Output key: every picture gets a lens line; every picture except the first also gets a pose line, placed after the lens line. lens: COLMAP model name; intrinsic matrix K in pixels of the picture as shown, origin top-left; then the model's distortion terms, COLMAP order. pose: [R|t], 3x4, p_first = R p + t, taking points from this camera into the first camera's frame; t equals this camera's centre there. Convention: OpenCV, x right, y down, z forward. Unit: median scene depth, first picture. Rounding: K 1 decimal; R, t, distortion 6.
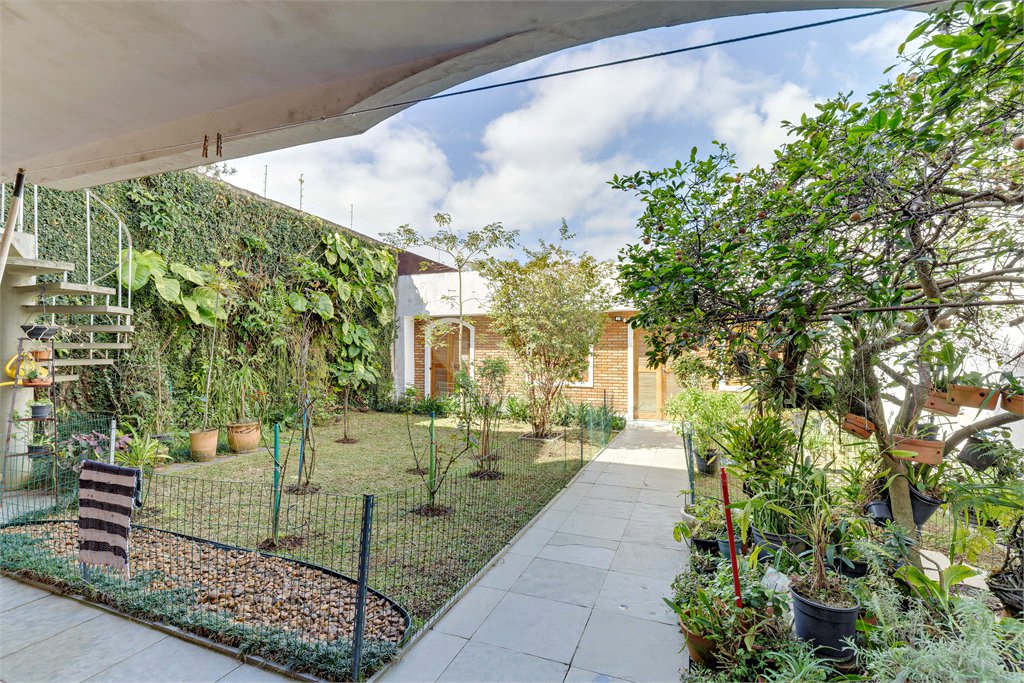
lens RADIAL K [[460.8, 0, 514.3], [0, 460.8, 348.8], [0, 0, 1]] dist [0.001461, 0.000262]
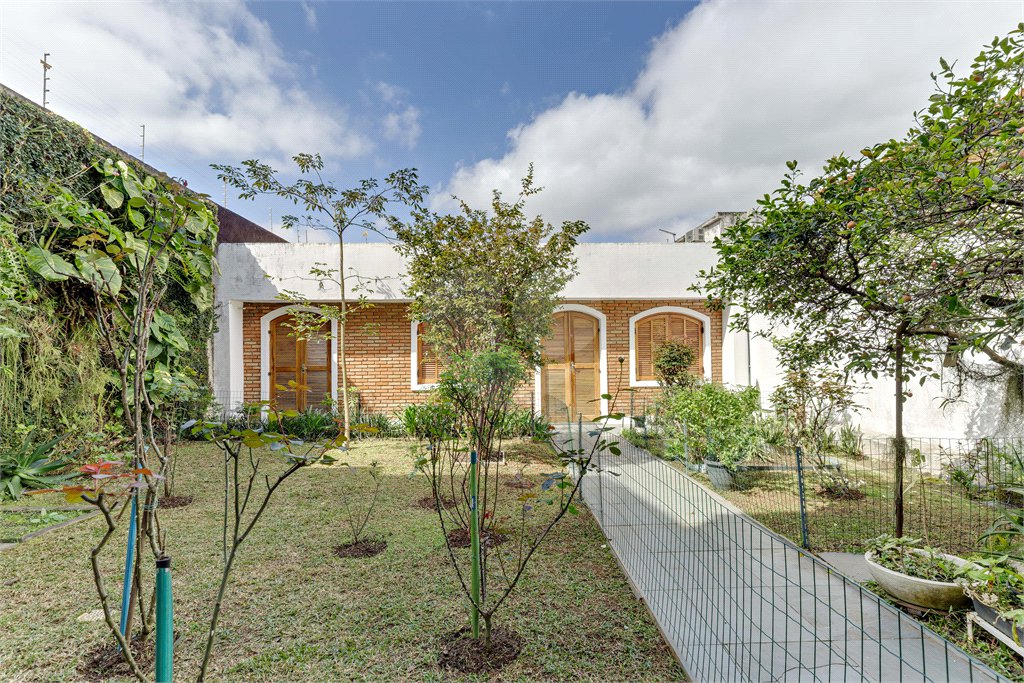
lens RADIAL K [[451.3, 0, 512.1], [0, 451.3, 345.2], [0, 0, 1]] dist [-0.004632, -0.000305]
pose [[0.907863, -0.001889, 0.419262, -0.157172], [0.007111, 0.999915, -0.010892, 0.009120], [-0.419206, 0.012870, 0.907800, 0.225161]]
